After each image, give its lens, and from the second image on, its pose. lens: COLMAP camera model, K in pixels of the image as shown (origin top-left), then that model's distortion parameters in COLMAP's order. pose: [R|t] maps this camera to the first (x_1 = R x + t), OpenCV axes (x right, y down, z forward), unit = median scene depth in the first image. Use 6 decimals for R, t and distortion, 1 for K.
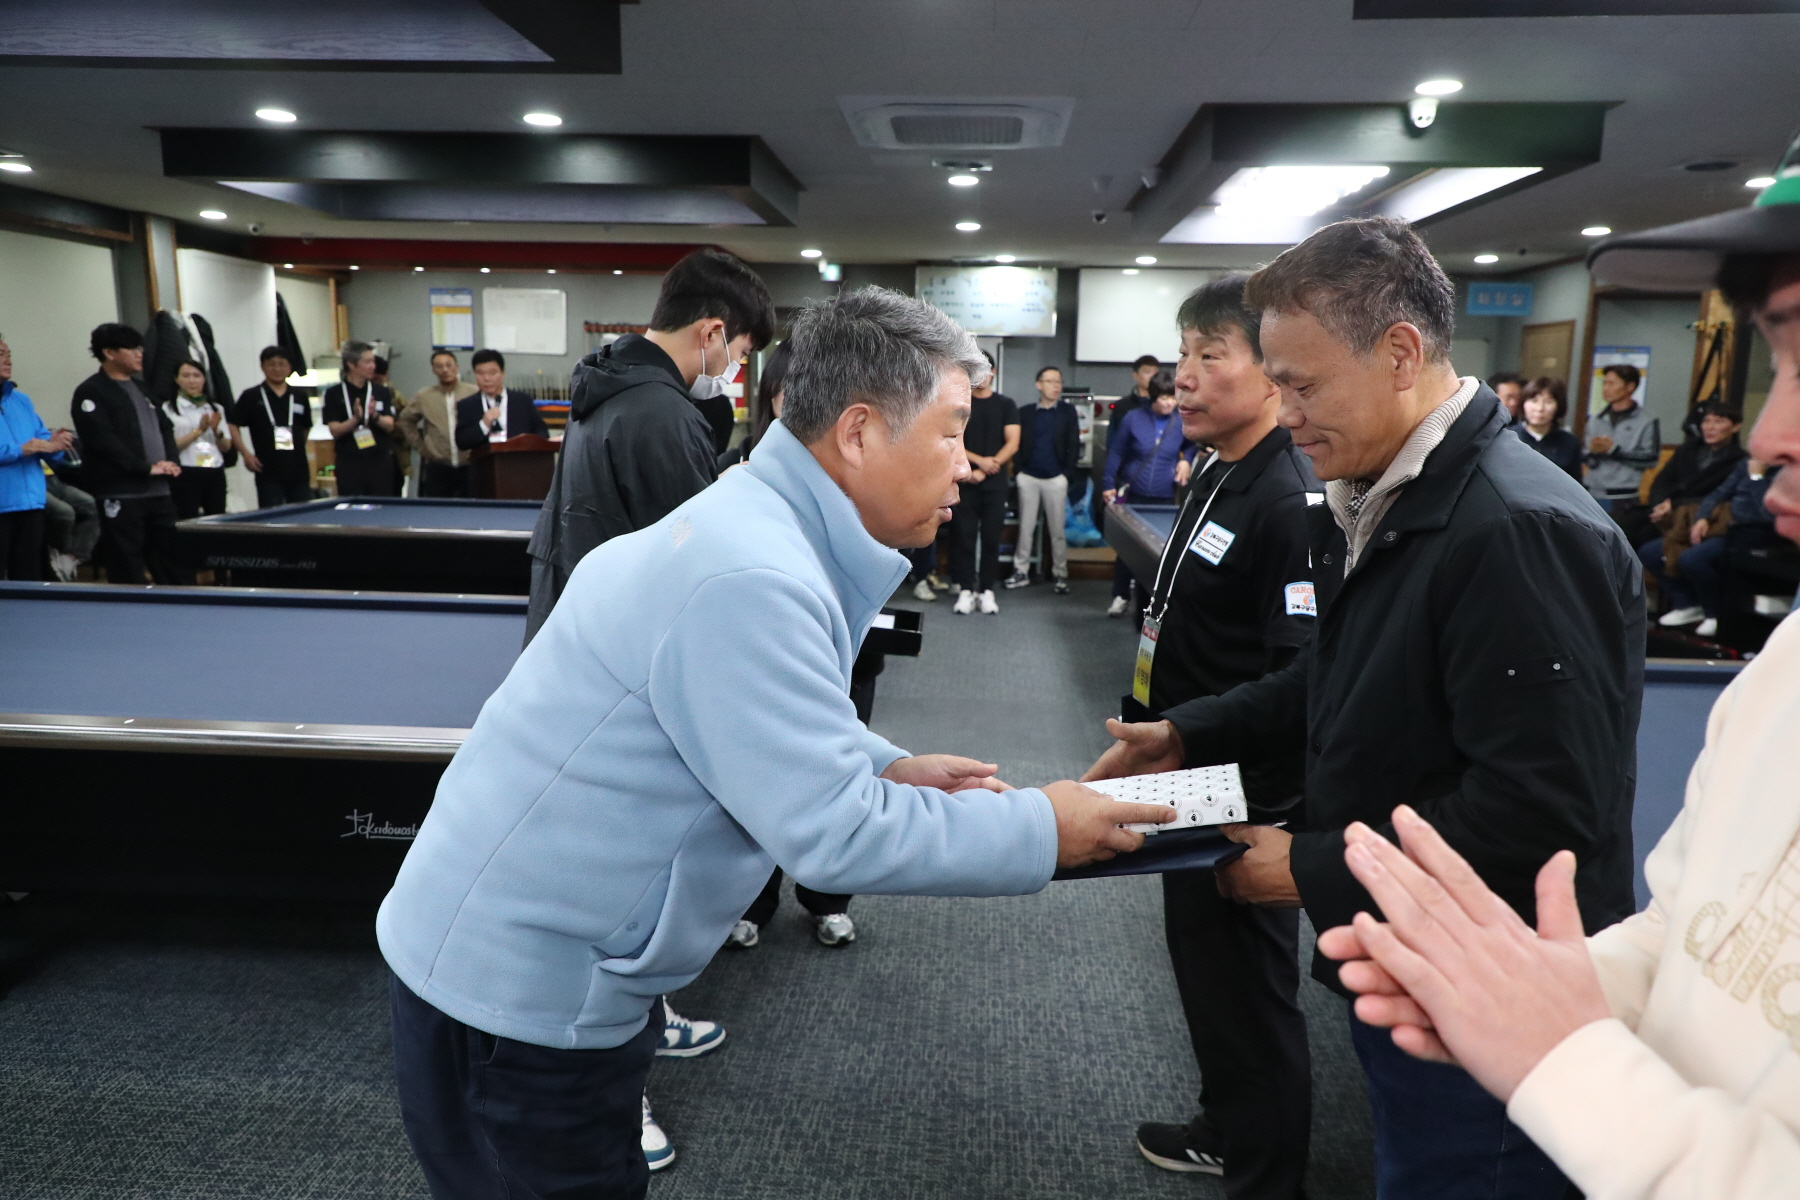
lens RADIAL K [[1258.0, 0, 906.5], [0, 1258.0, 596.4], [0, 0, 1]] dist [0.004783, 0.005843]
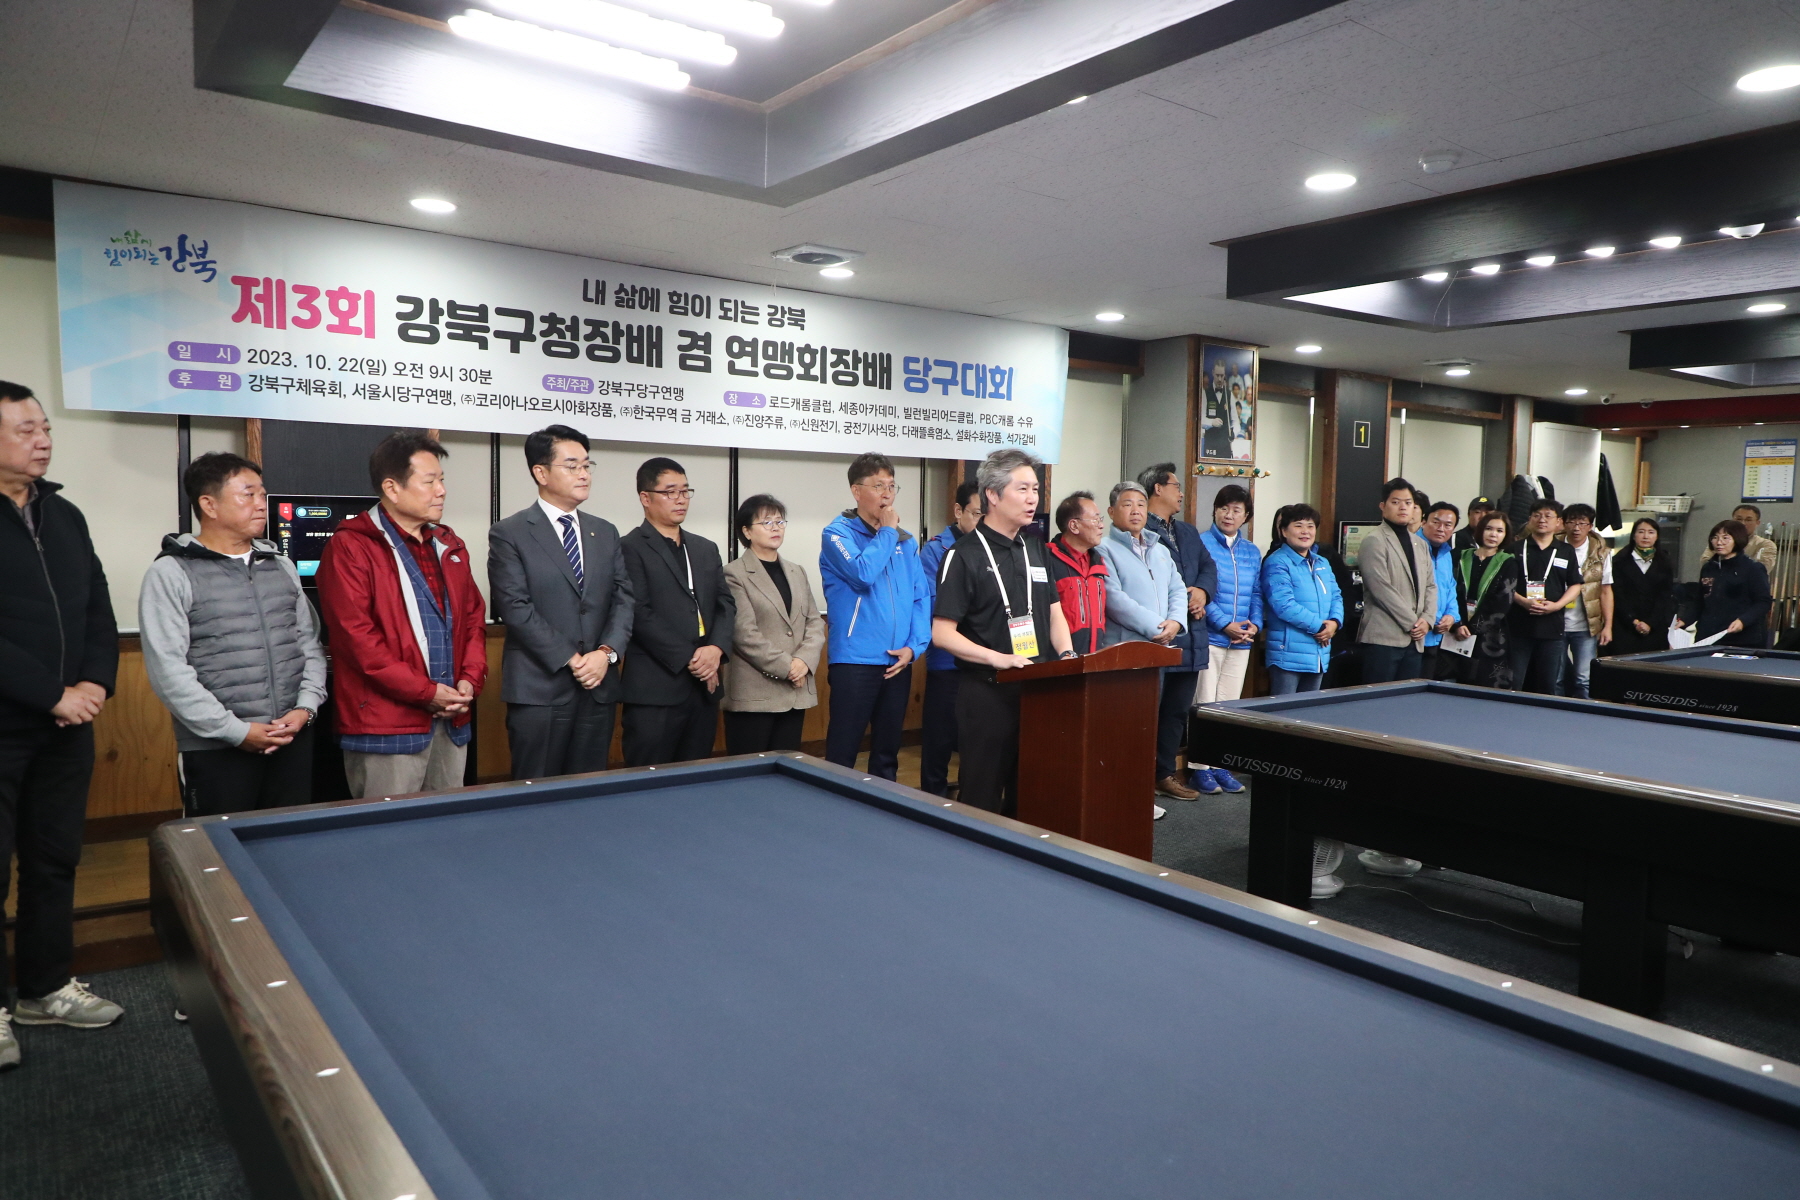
lens RADIAL K [[1258.0, 0, 914.0], [0, 1258.0, 608.7], [0, 0, 1]] dist [0.004783, 0.005843]
pose [[0.666403, 0.045620, -0.744195, -0.125211], [-0.122006, 0.991345, -0.048482, 0.025032], [0.735542, 0.123105, 0.666201, -0.223396]]
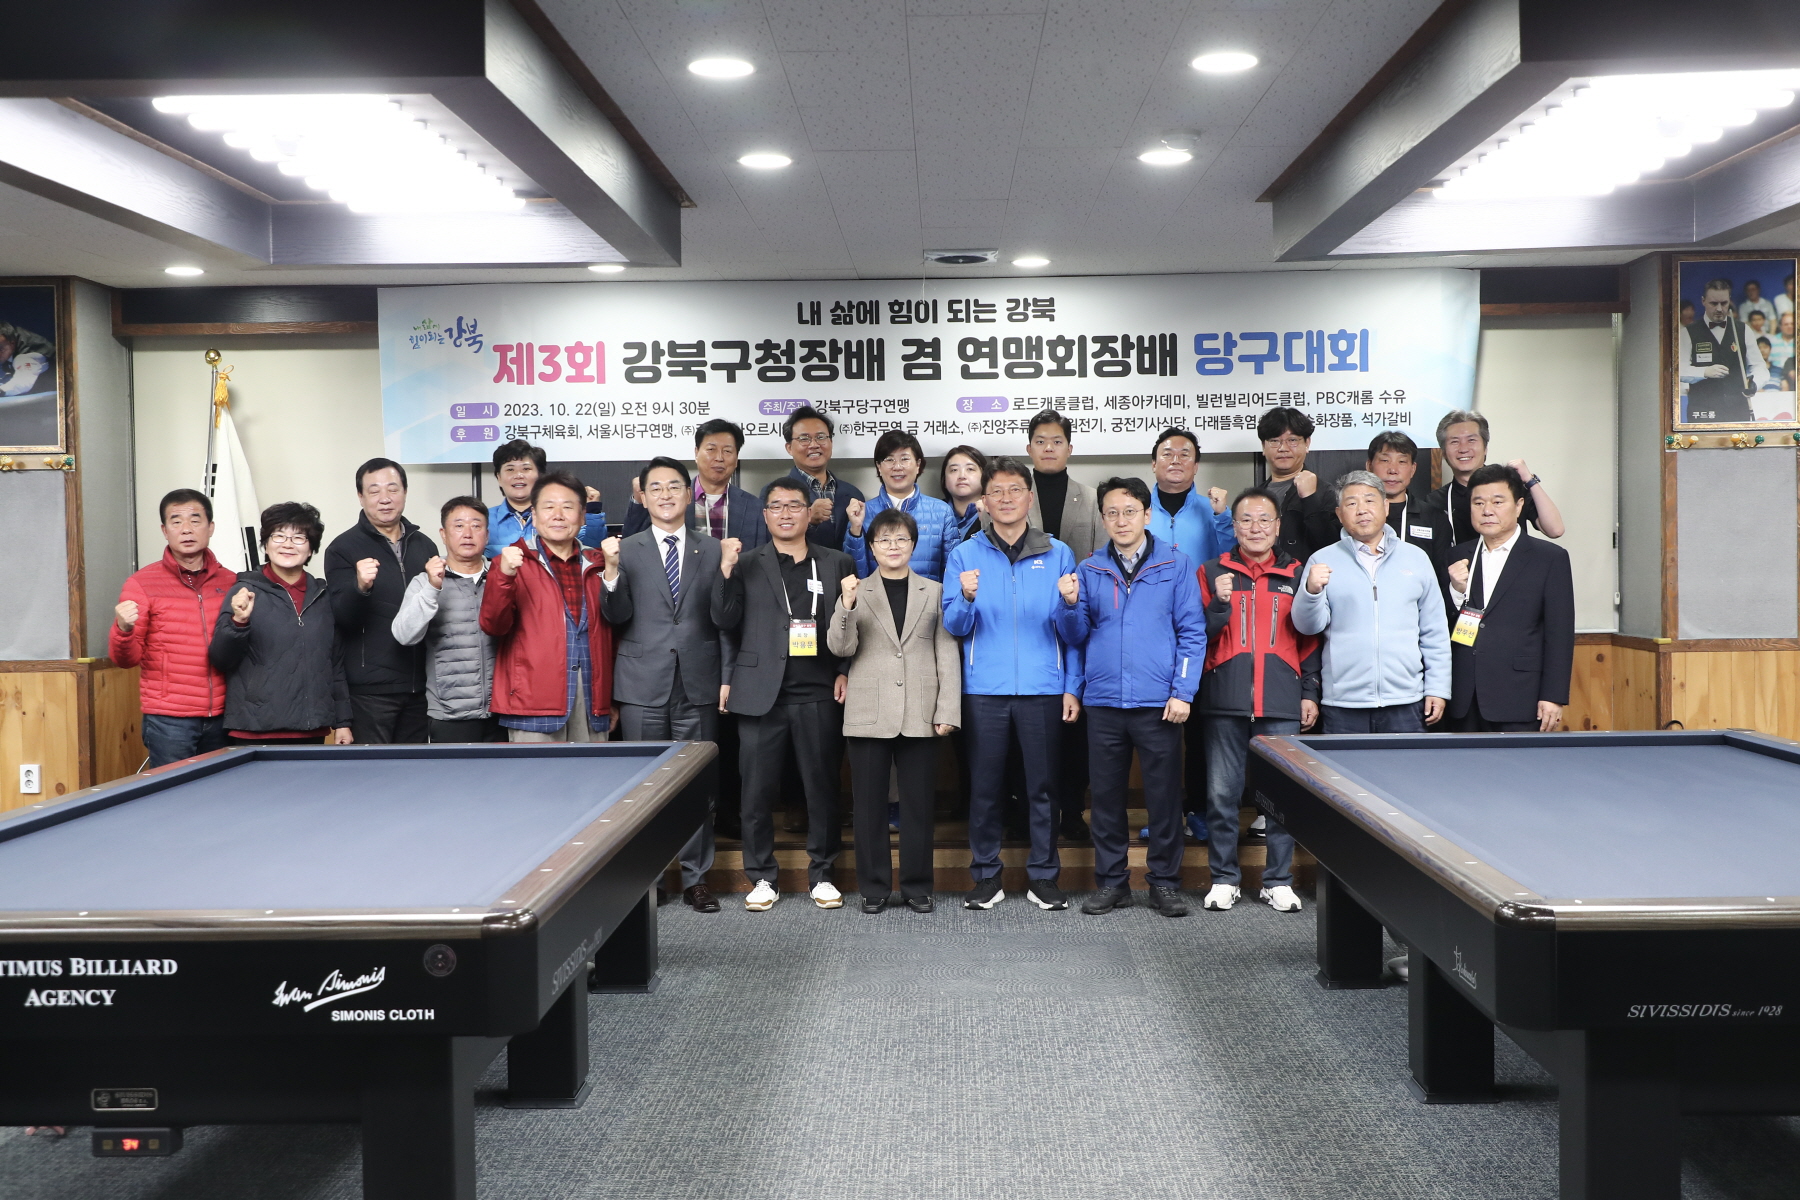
lens RADIAL K [[1990.4, 0, 868.9], [0, 1990.4, 612.2], [0, 0, 1]] dist [0.011333, 0.000000]
pose [[0.049657, 0.014211, -0.998665, 0.425750], [-0.140277, 0.990087, 0.007114, -0.015127], [0.988866, 0.139737, 0.051158, 0.145485]]
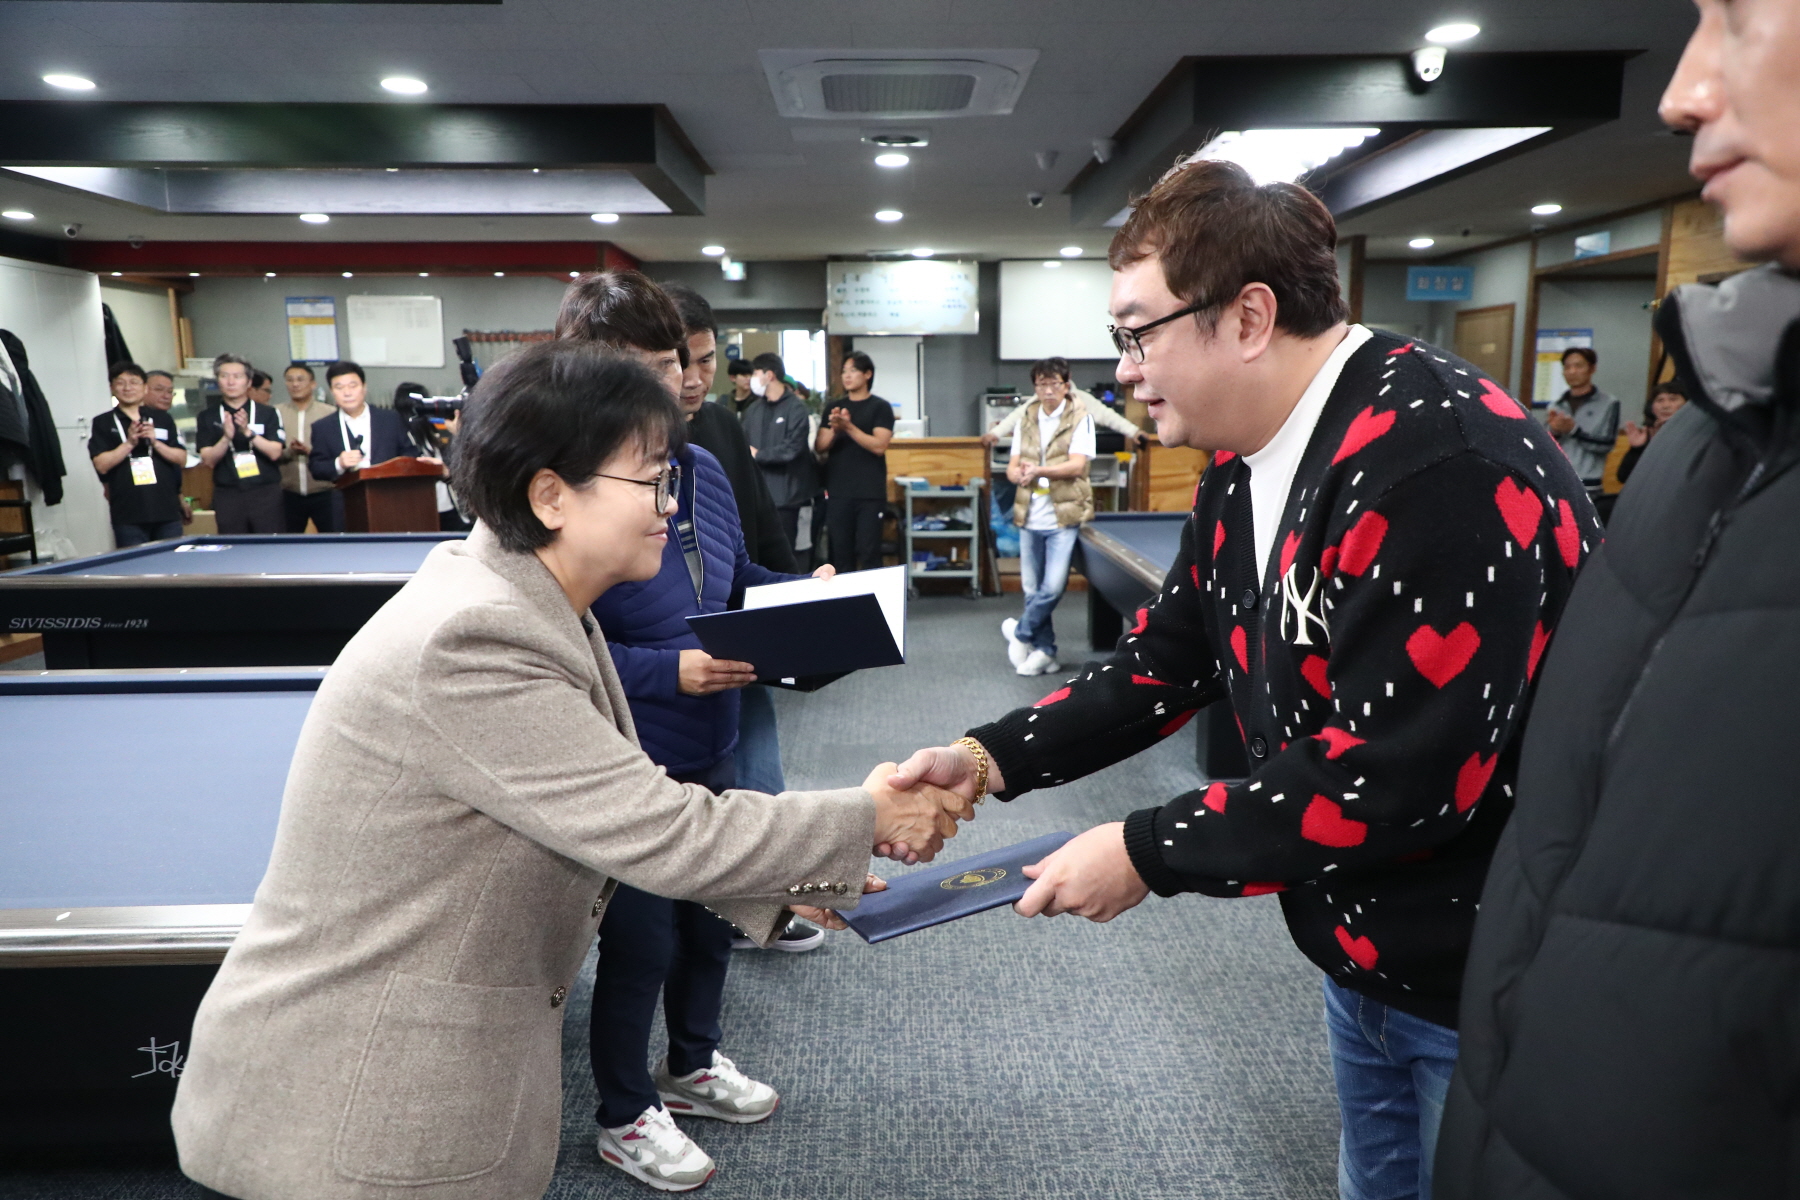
lens RADIAL K [[1258.0, 0, 913.5], [0, 1258.0, 607.0], [0, 0, 1]] dist [0.004783, 0.005843]
pose [[0.995533, -0.042016, 0.084551, -0.028668], [0.041589, 0.999112, 0.006808, -0.017934], [-0.084762, -0.003261, 0.996396, 0.106153]]
